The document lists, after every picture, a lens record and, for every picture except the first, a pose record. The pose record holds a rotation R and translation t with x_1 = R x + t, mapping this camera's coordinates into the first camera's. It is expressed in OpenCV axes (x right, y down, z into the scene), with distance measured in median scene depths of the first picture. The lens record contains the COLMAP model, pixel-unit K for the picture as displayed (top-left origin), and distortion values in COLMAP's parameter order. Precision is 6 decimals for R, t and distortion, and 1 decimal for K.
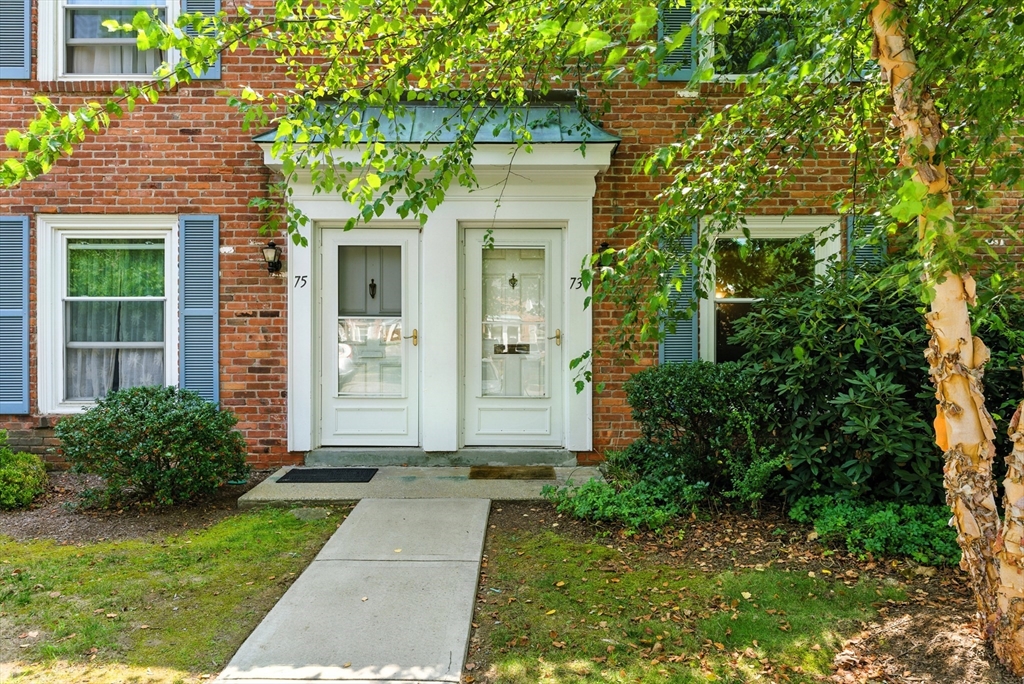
lens RADIAL K [[655.2, 0, 512.0], [0, 655.2, 342.0], [0, 0, 1]] dist [-0.000266, -0.001682]
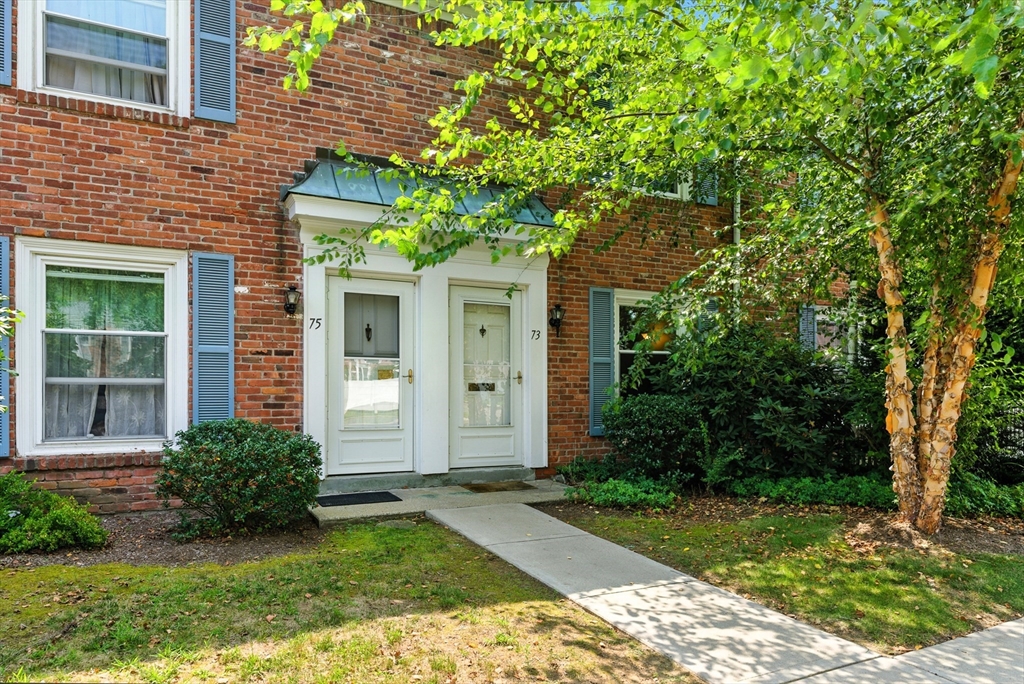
lens RADIAL K [[654.2, 0, 512.0], [0, 654.2, 383.8], [0, 0, 1]] dist [-0.002373, -0.000209]
pose [[0.895918, 0.005724, 0.444183, -0.509898], [-0.002939, 0.999971, -0.006957, 0.013656], [-0.444210, 0.004928, 0.895909, -0.111891]]
